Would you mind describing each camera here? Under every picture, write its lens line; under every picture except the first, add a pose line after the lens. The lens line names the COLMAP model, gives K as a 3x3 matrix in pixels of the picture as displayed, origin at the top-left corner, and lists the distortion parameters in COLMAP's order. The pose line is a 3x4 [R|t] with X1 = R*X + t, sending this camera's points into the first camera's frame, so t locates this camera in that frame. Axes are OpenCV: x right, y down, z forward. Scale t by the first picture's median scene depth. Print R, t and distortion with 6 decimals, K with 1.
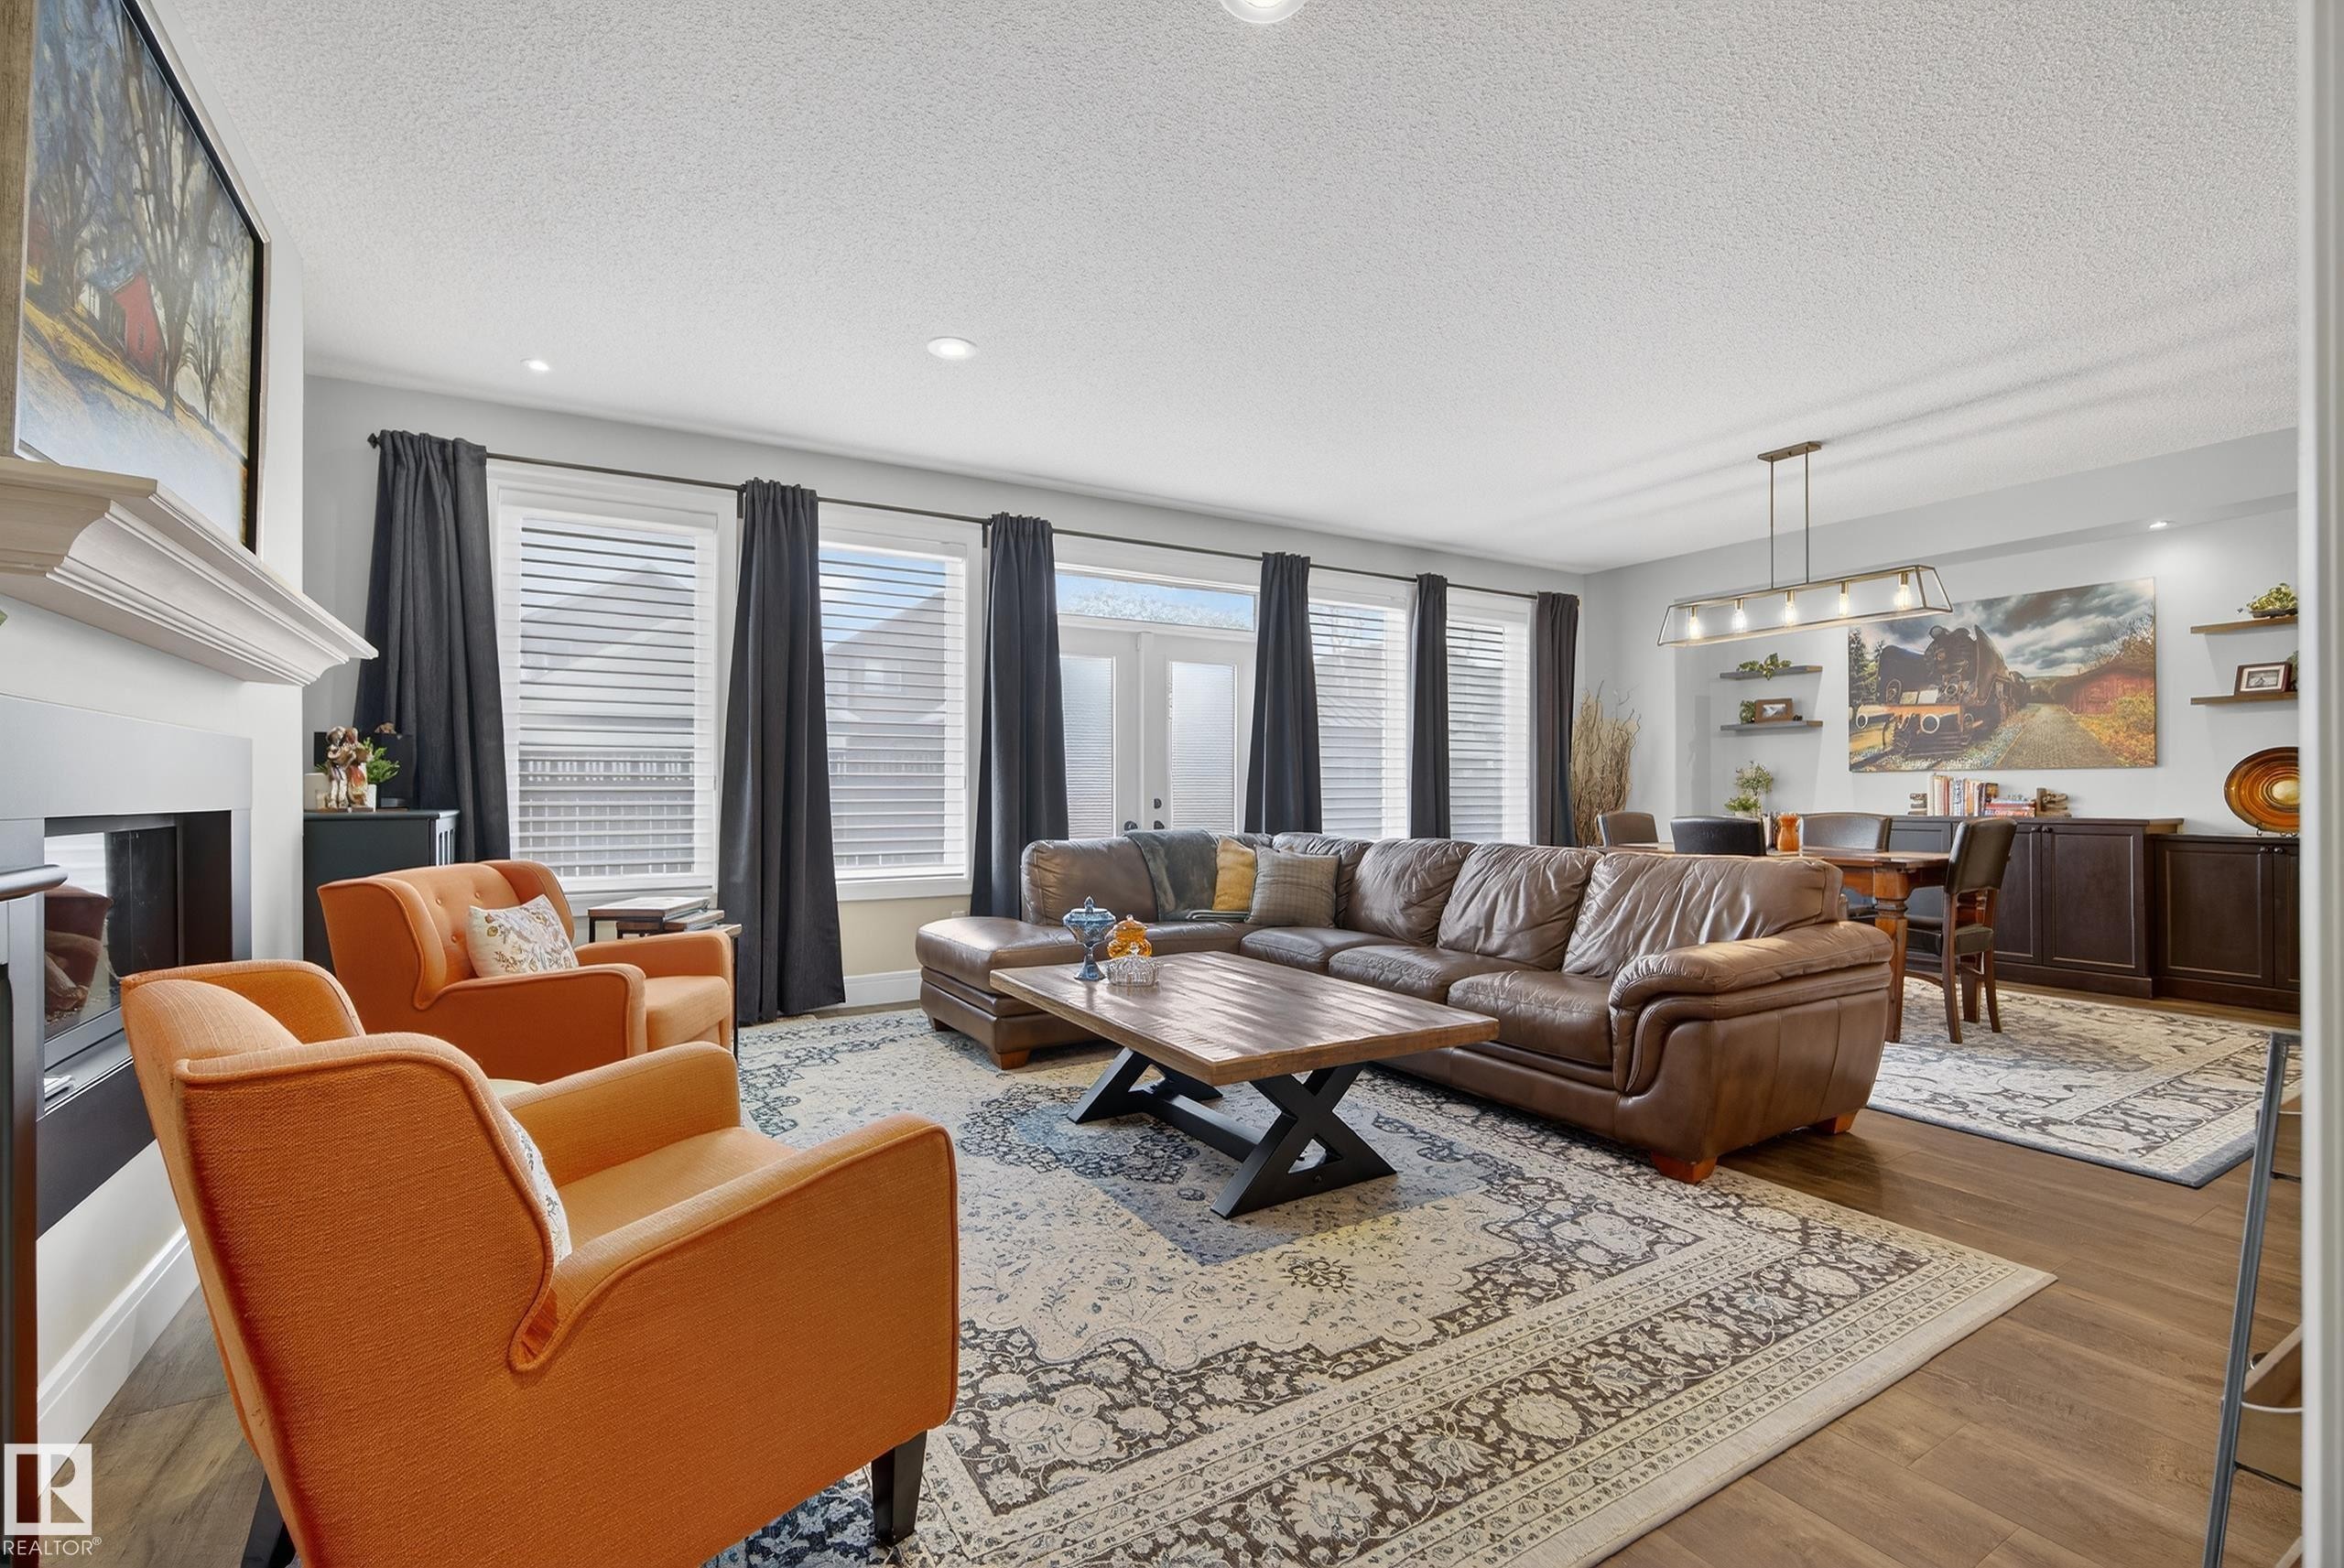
lens RADIAL K [[1026.9, 0, 1161.4], [0, 1026.9, 784.1], [0, 0, 1]] dist [-0.008820, 0.000289]
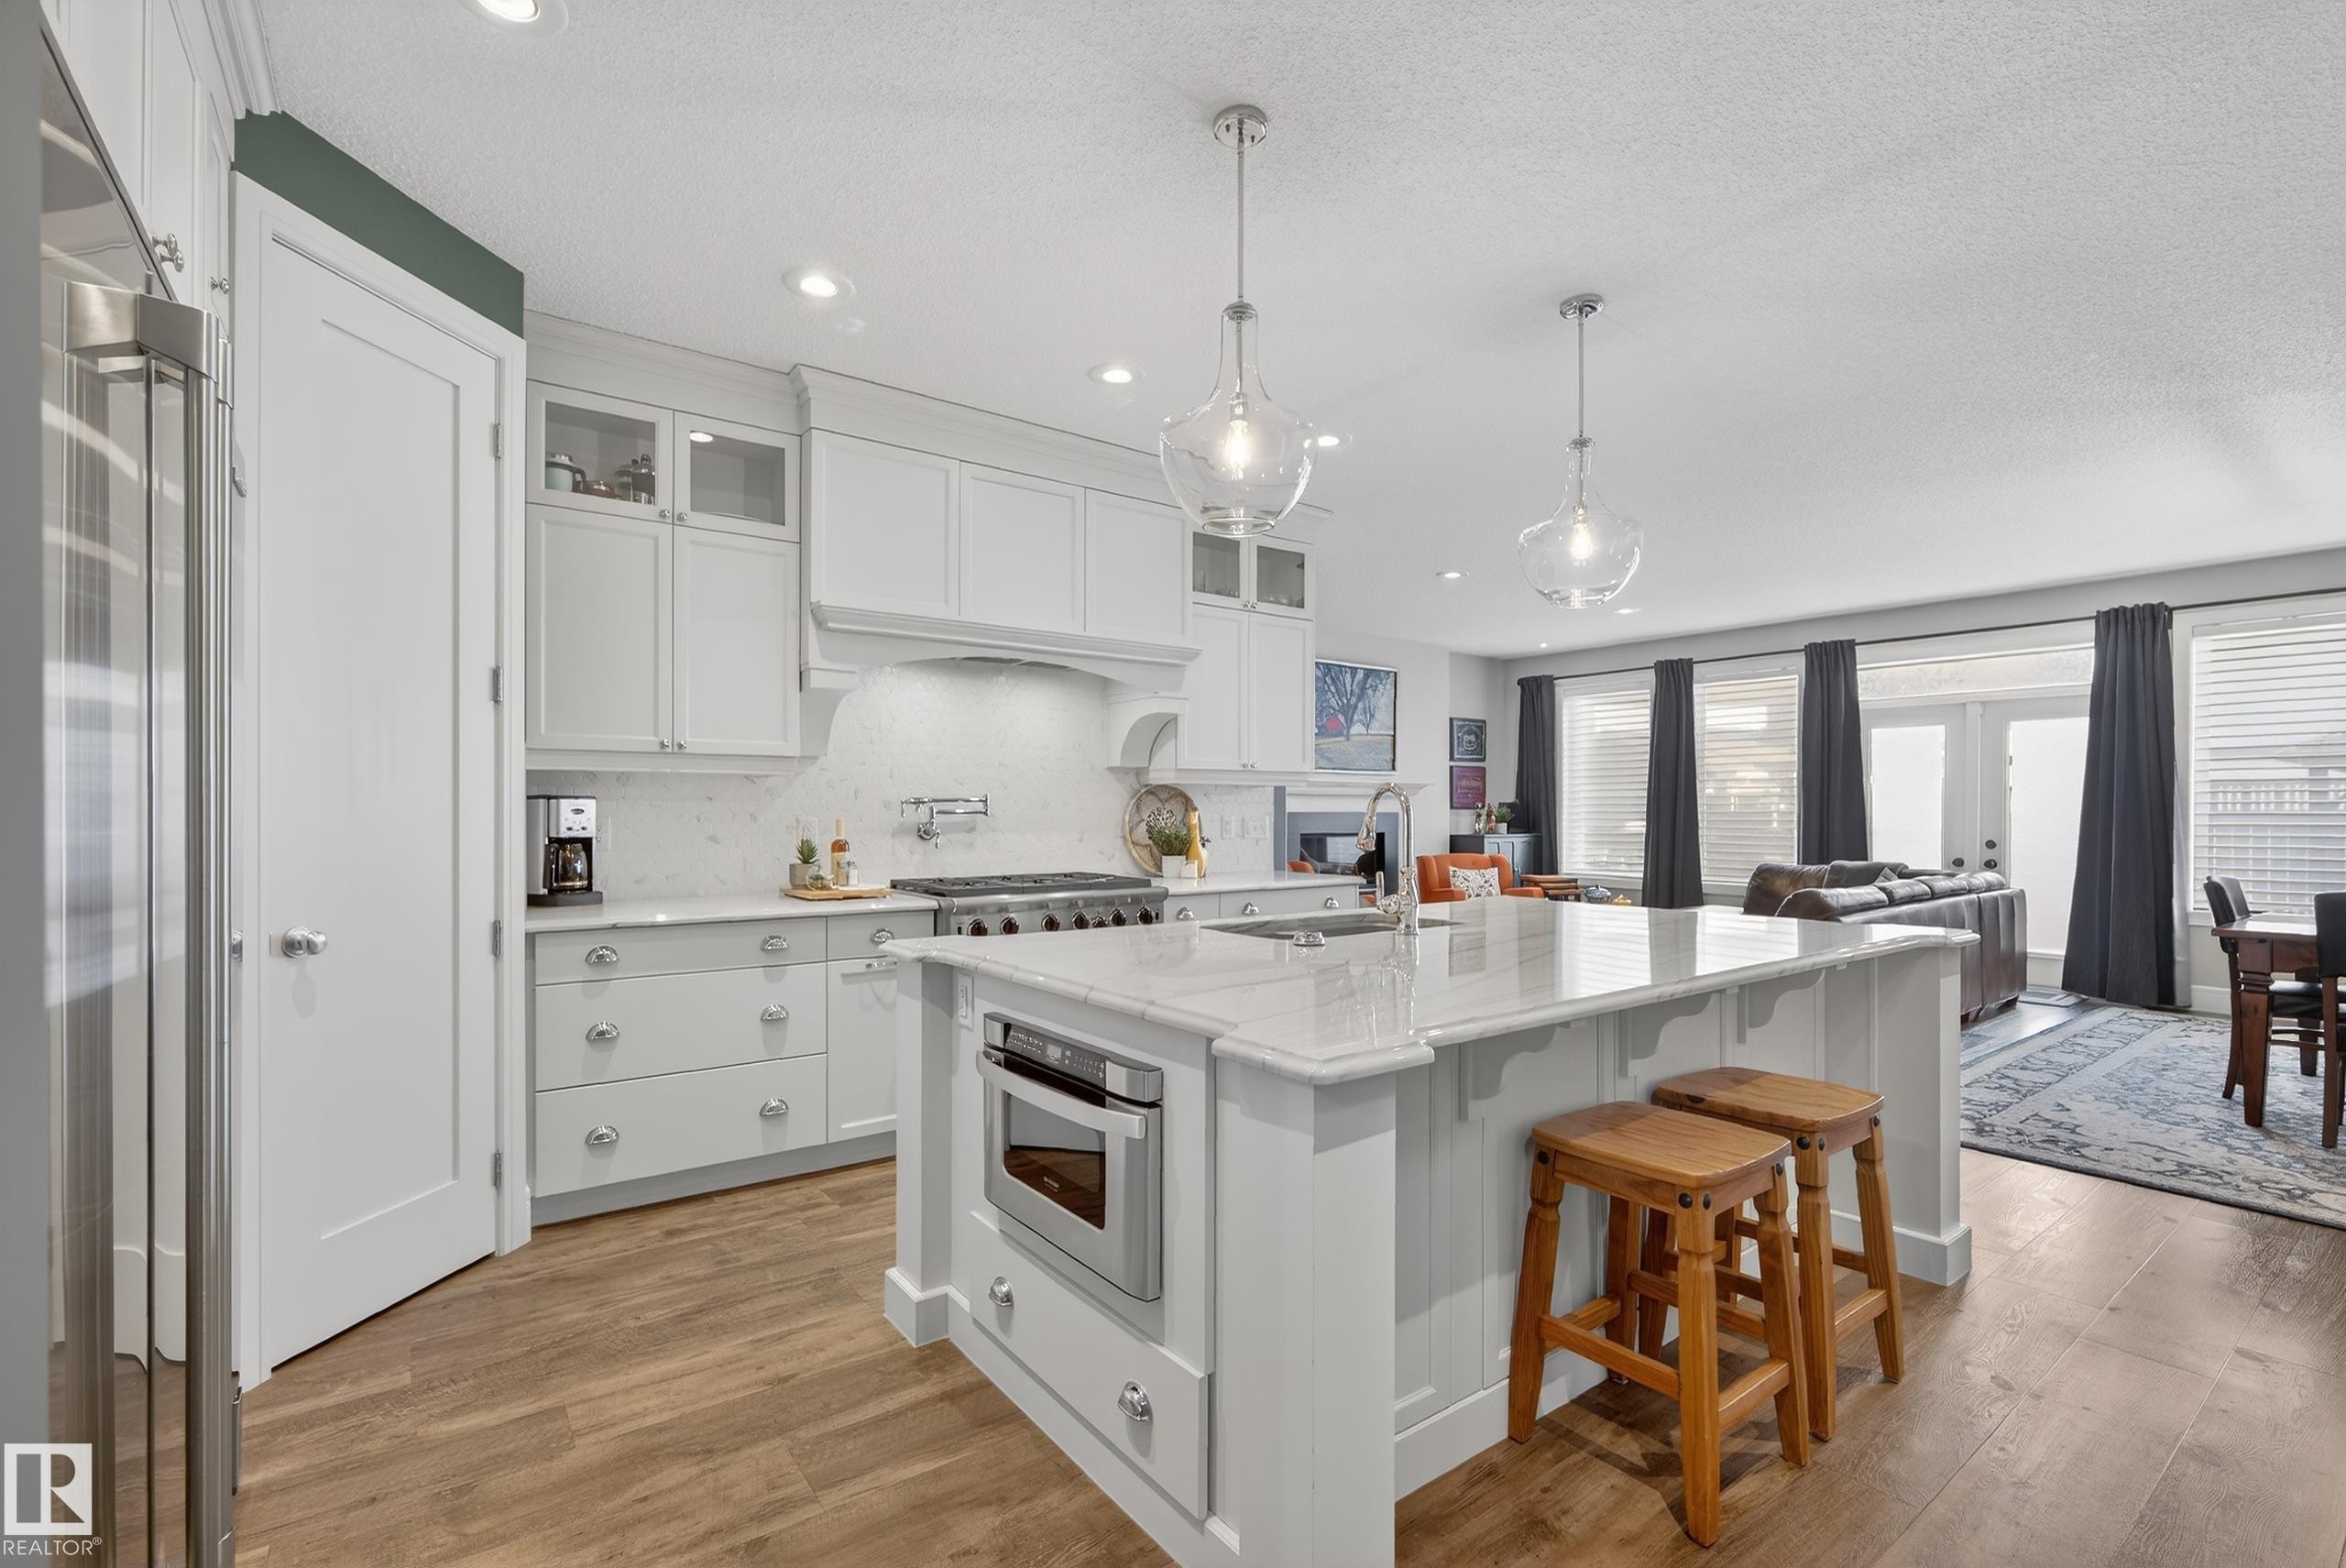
lens RADIAL K [[1027.9, 0, 1179.7], [0, 1027.9, 818.2], [0, 0, 1]] dist [-0.008820, 0.000289]
pose [[0.099969, 0.011849, -0.994920, 3.150351], [0.005090, 0.999910, 0.012419, -0.089924], [0.994978, -0.006306, 0.099899, -0.130631]]
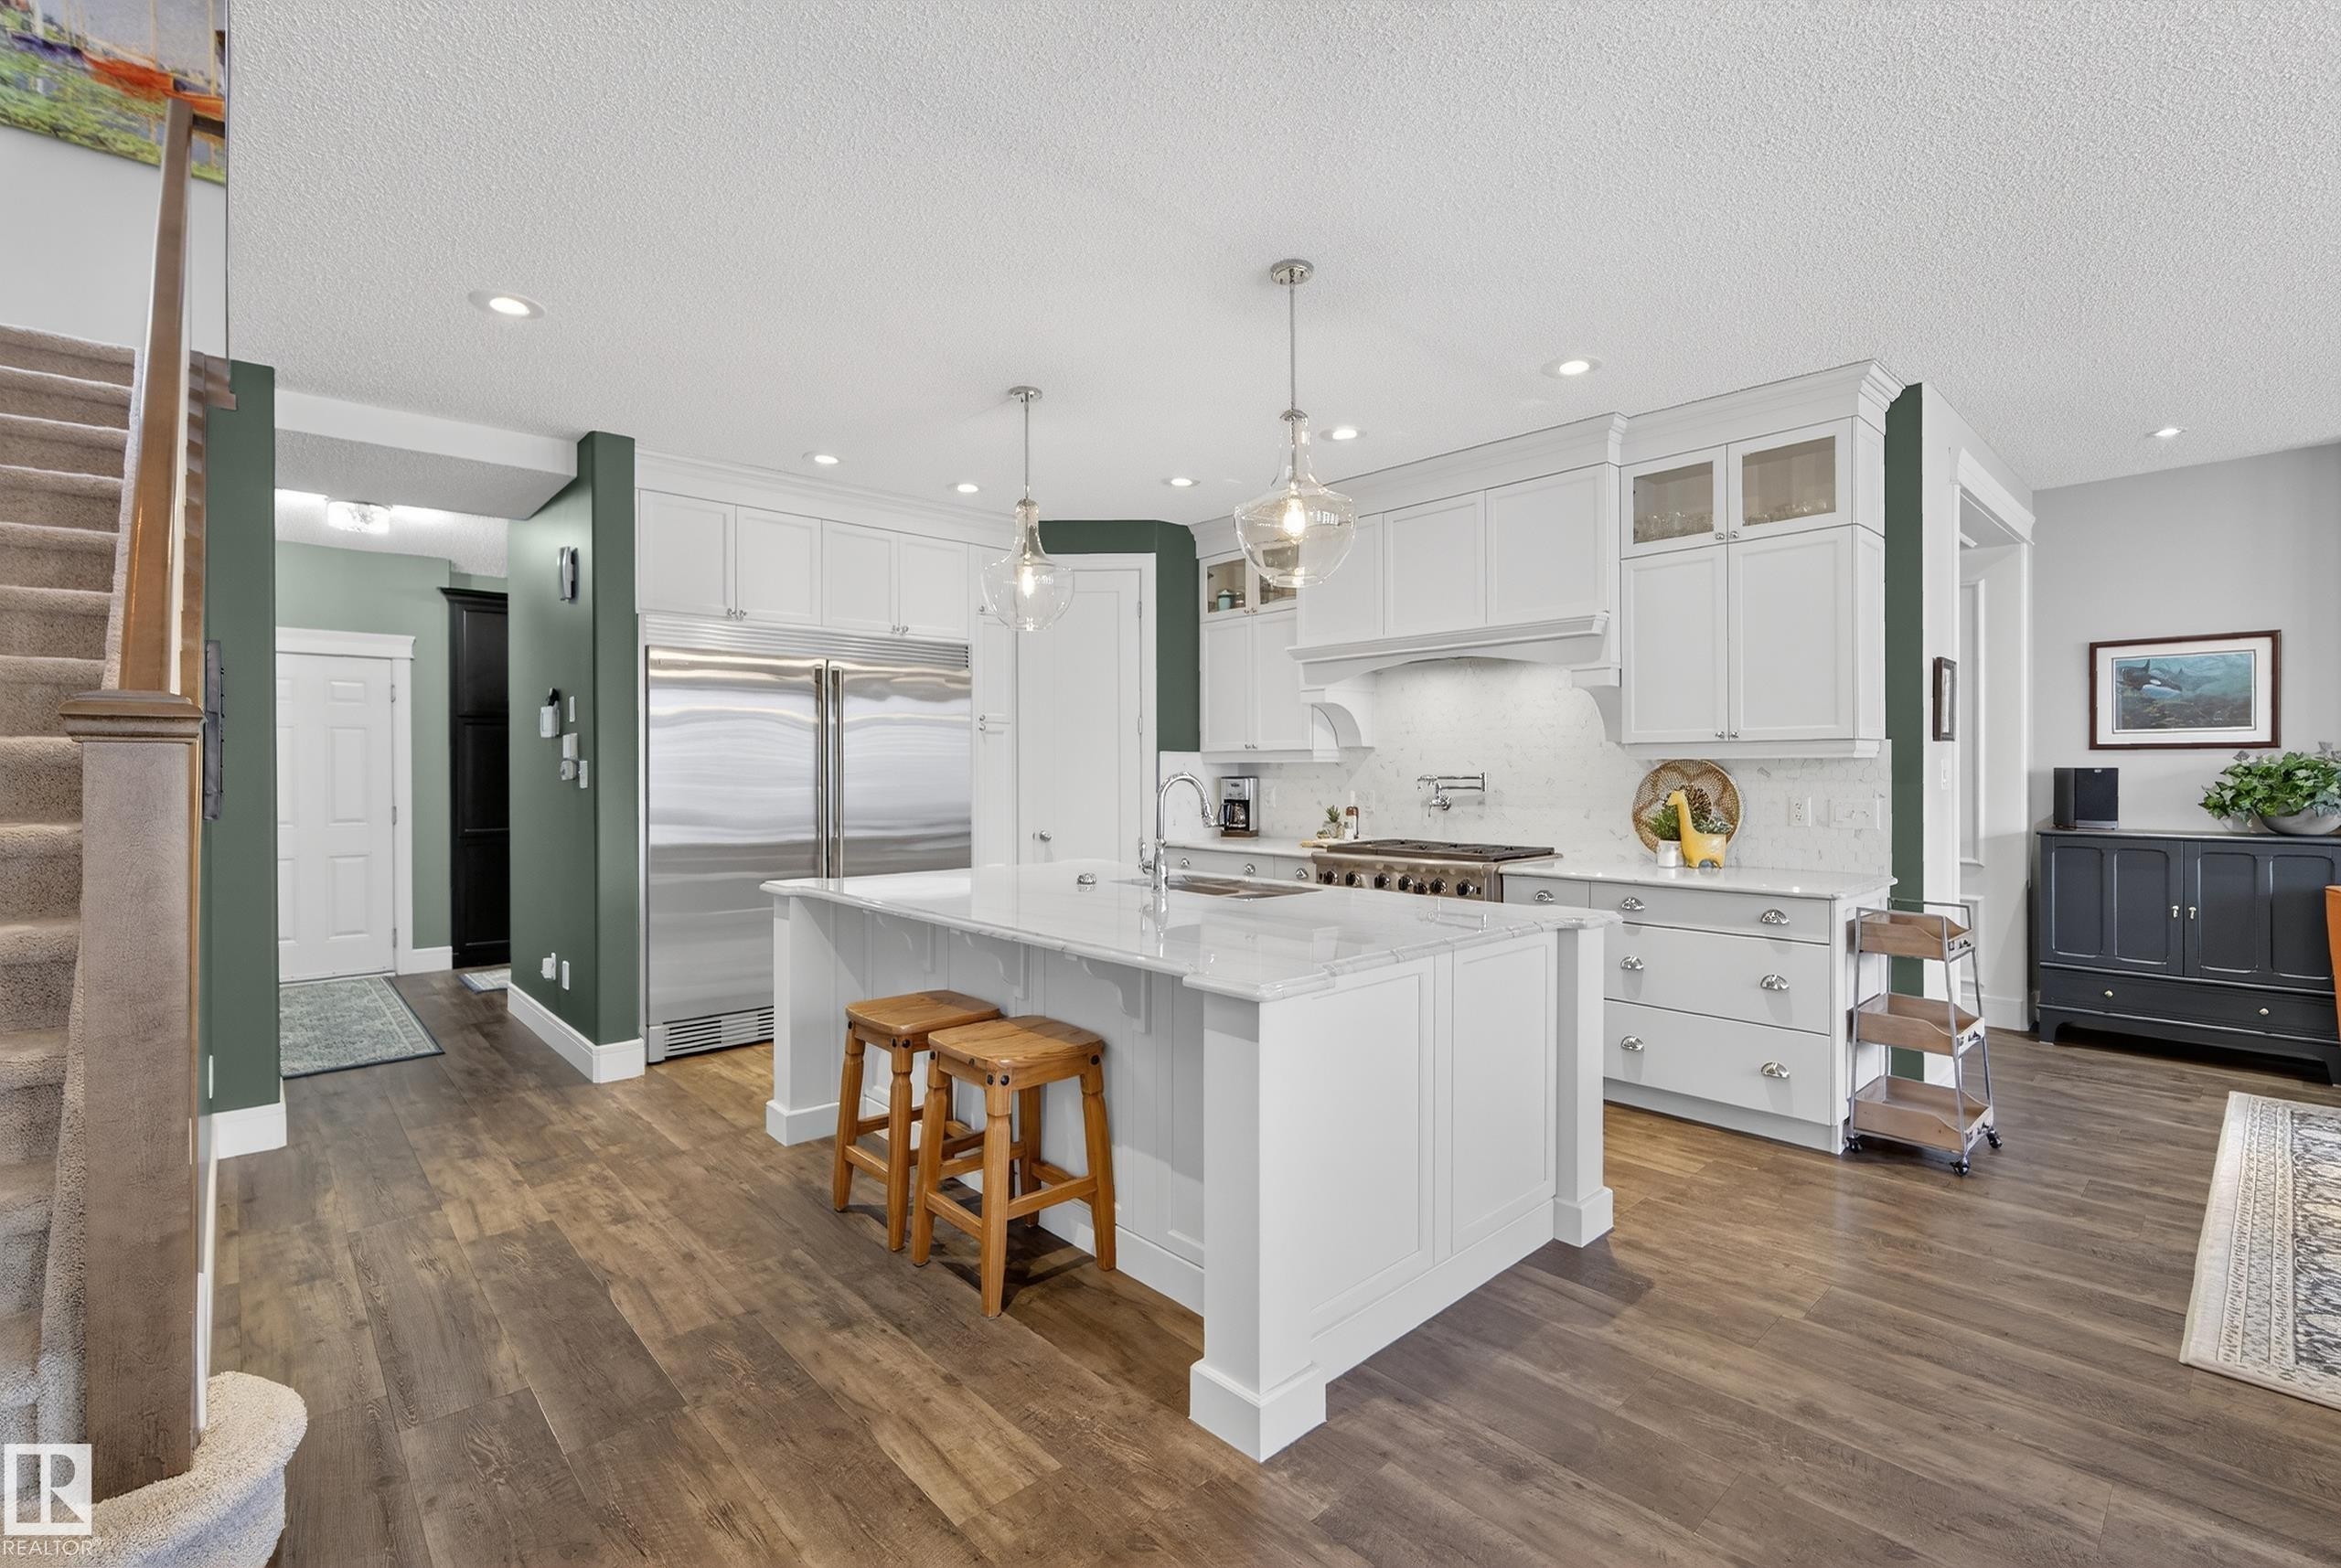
lens RADIAL K [[1025.6, 0, 1175.3], [0, 1025.6, 773.0], [0, 0, 1]] dist [-0.008820, 0.000289]
pose [[-0.979235, 0.008135, -0.202565, 2.194639], [0.009148, 0.999950, -0.004063, -0.110647], [0.202522, -0.005831, -0.979260, 1.908004]]
